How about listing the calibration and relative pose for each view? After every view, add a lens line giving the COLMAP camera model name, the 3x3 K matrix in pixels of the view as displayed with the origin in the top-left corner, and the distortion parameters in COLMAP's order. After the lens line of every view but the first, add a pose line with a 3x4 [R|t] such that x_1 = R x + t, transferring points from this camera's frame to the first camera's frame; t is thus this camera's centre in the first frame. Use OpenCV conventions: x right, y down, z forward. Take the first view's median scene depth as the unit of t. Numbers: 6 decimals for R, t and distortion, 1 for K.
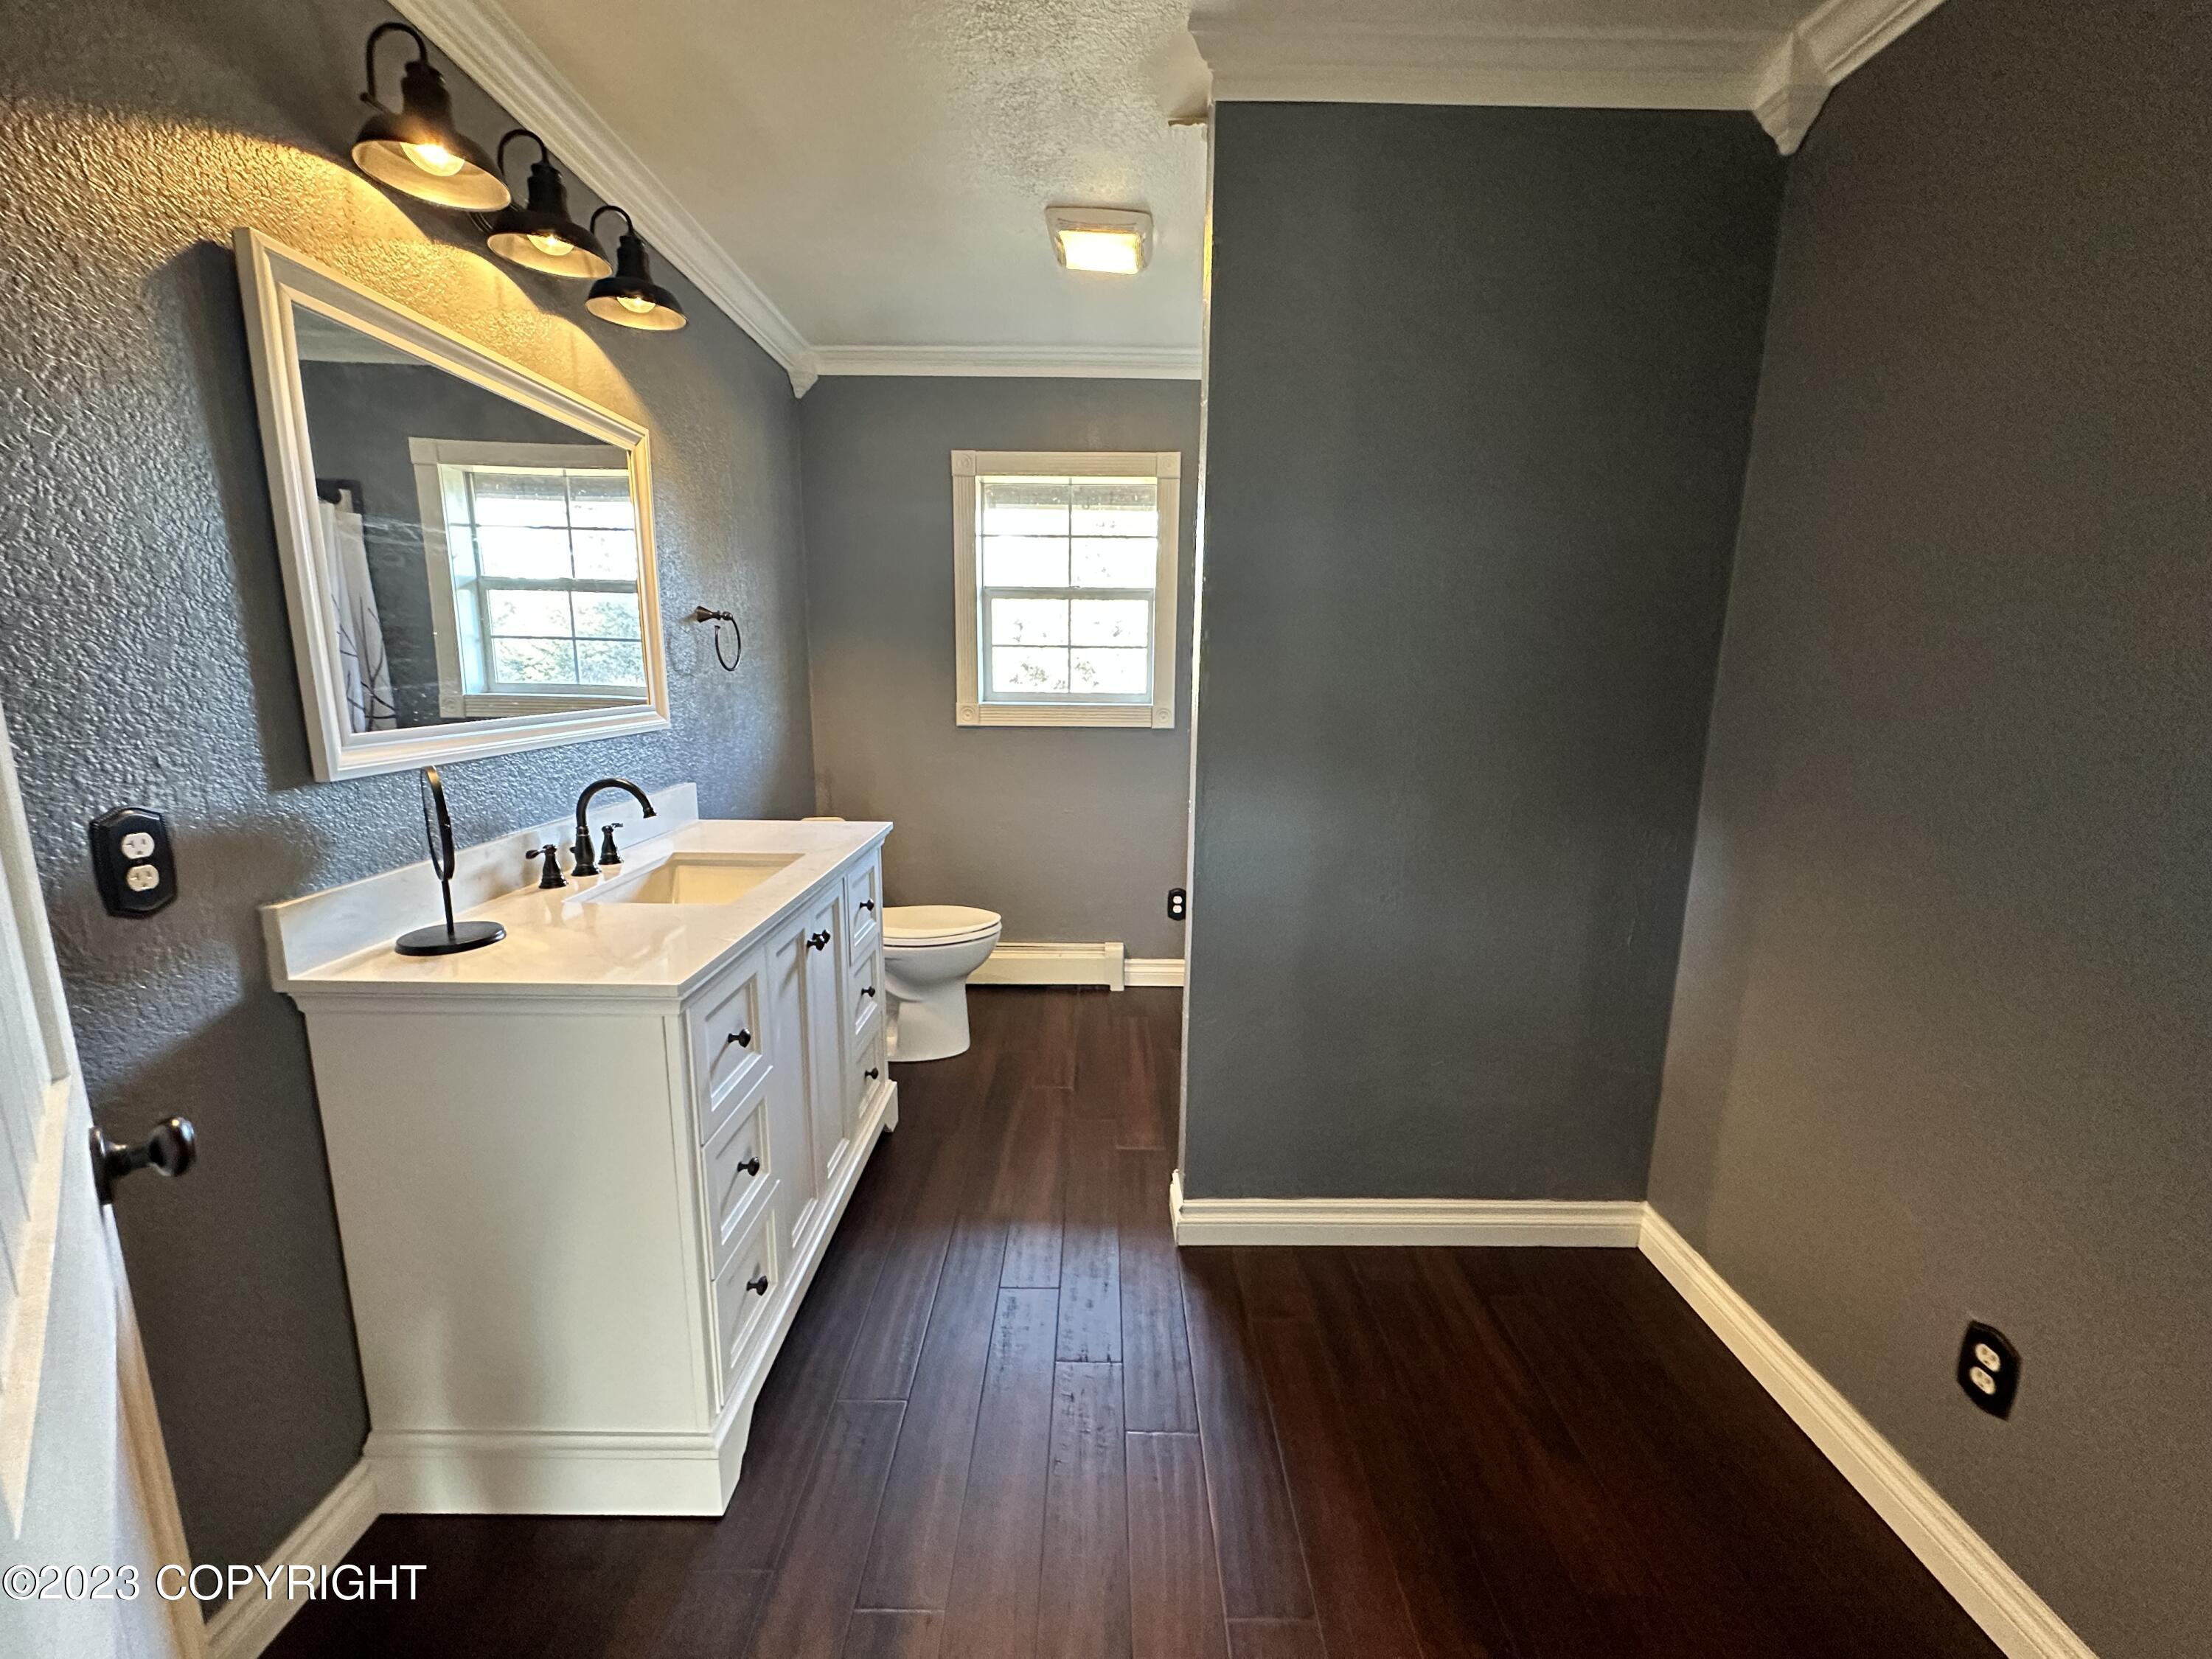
lens RADIAL K [[877.2, 0, 1107.4], [0, 877.2, 825.6], [0, 0, 1]] dist [-0.008198, 0.000780]
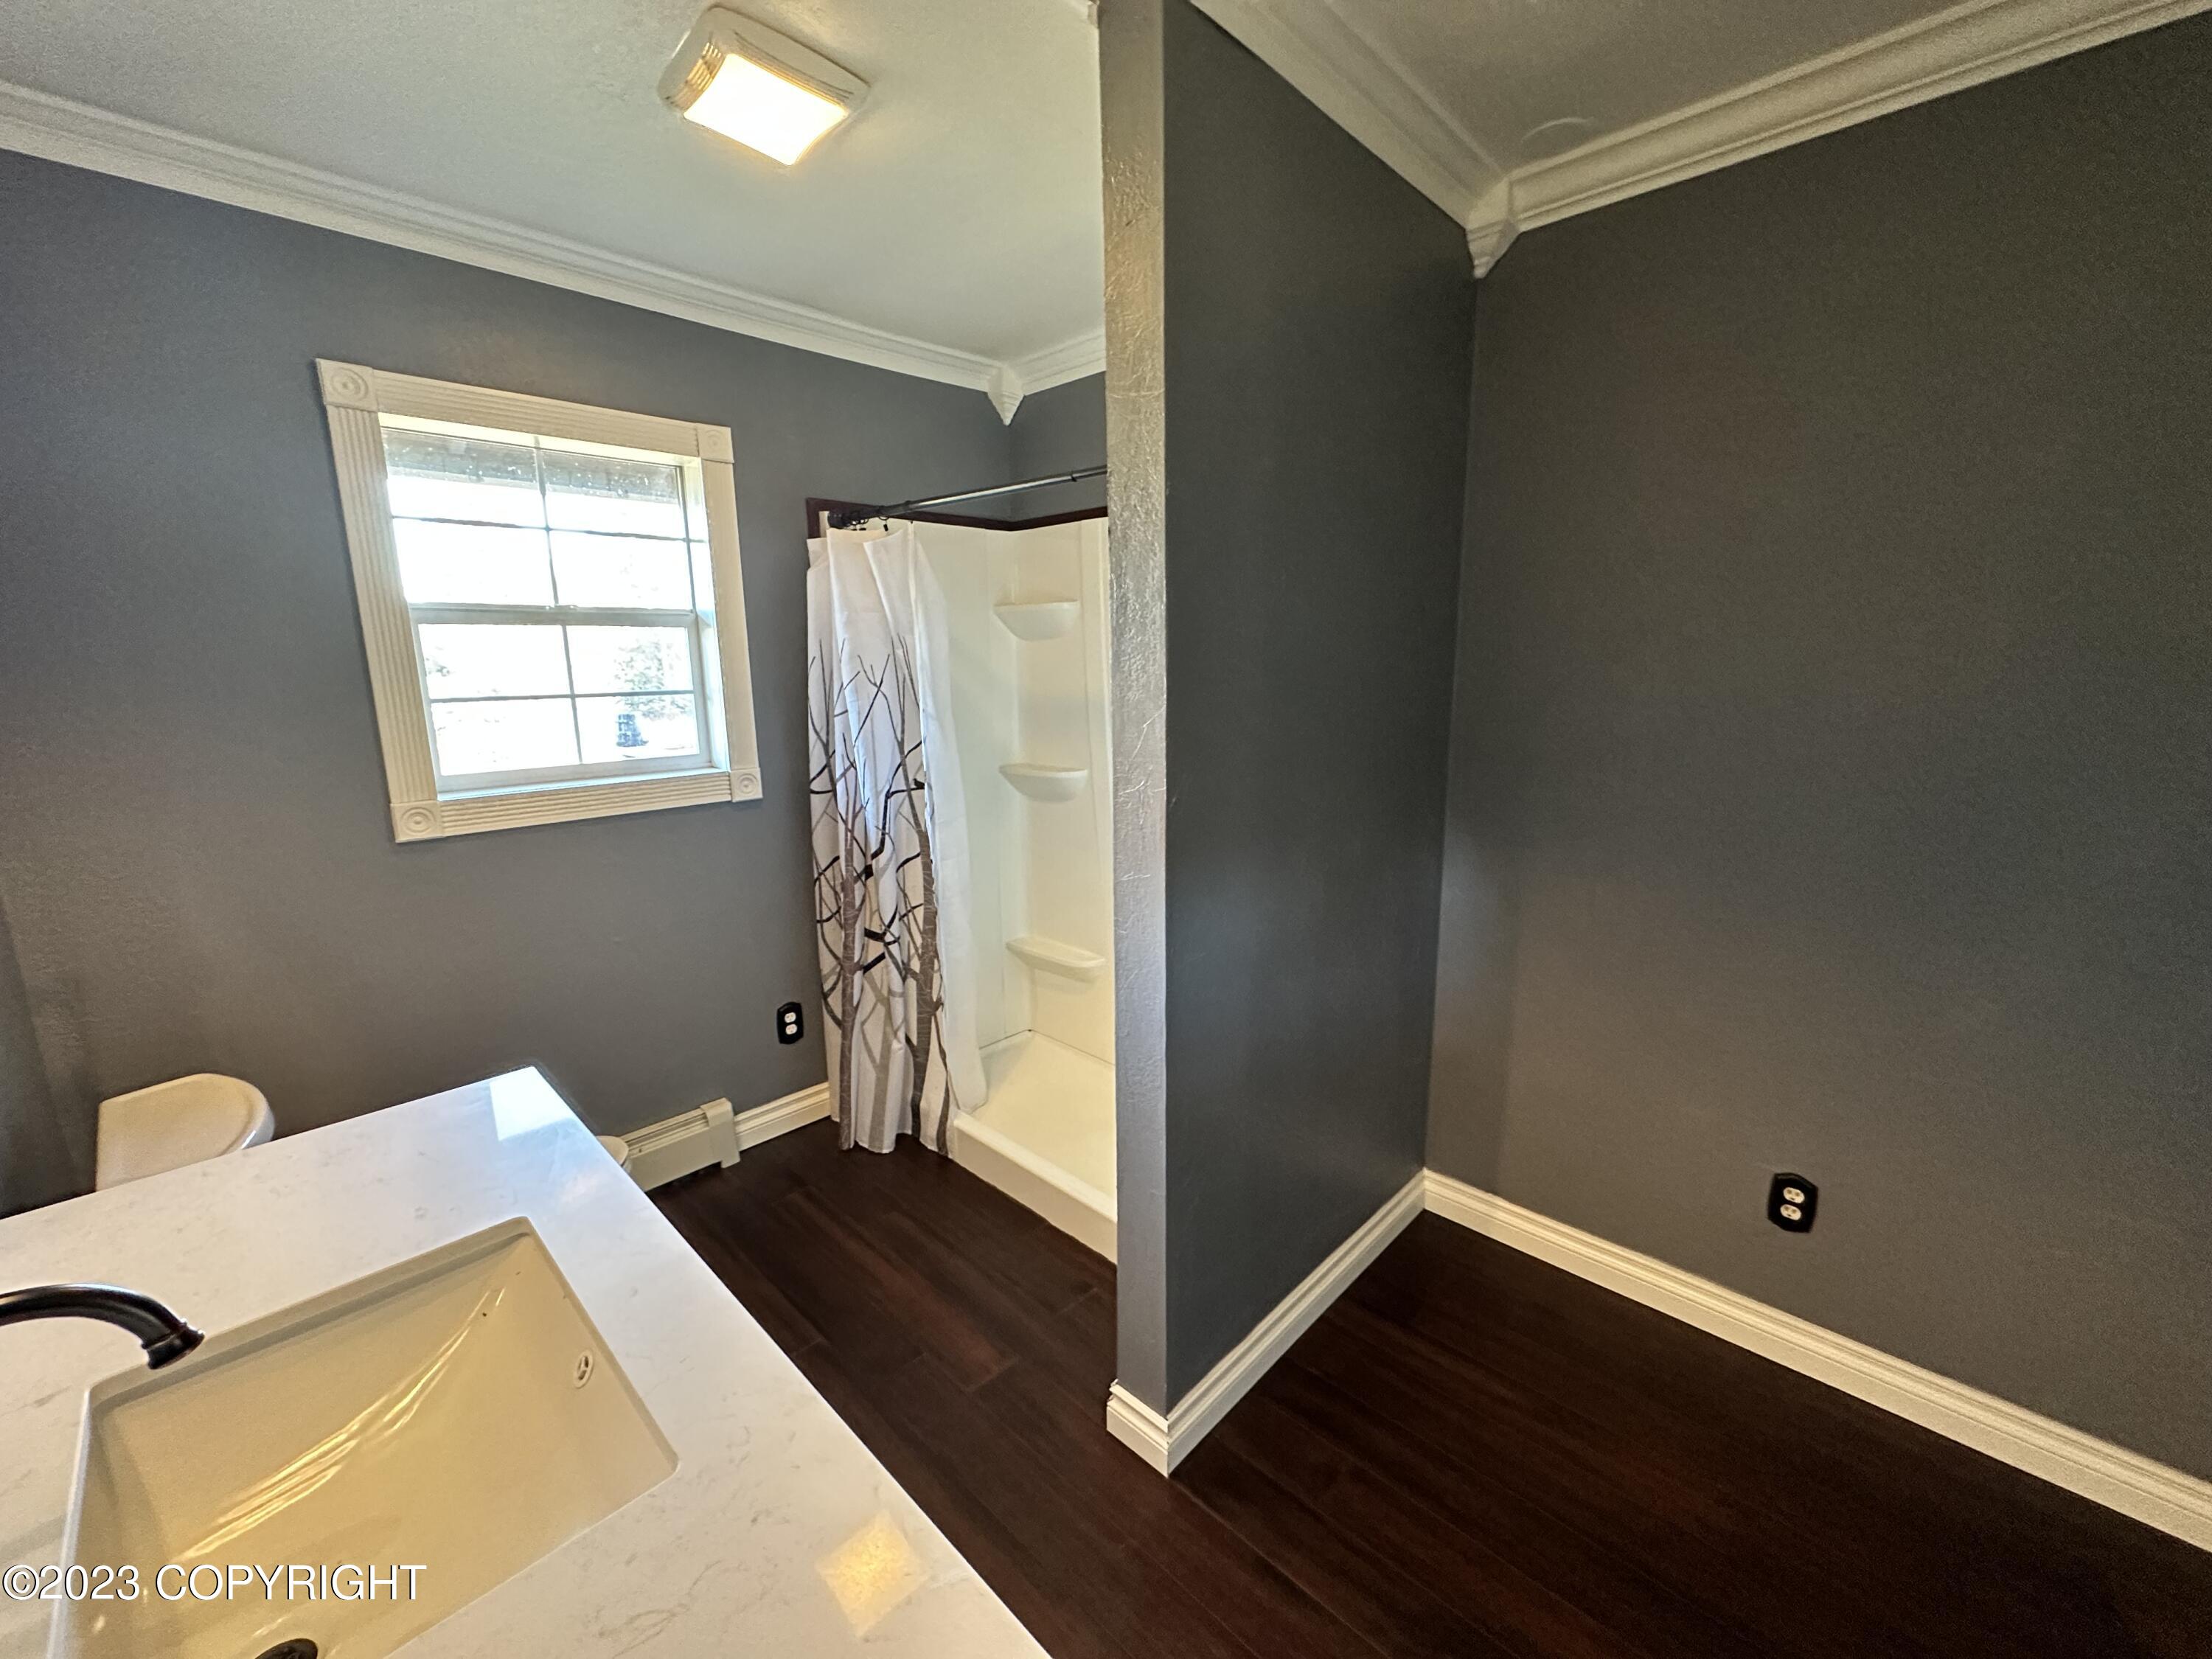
lens RADIAL K [[877.2, 0, 1104.4], [0, 877.2, 827.7], [0, 0, 1]] dist [-0.008198, 0.000780]
pose [[0.700078, -0.155641, 0.696898, -0.260164], [0.153742, 0.985921, 0.065745, -0.095735], [-0.697319, 0.061116, 0.714150, 0.278201]]
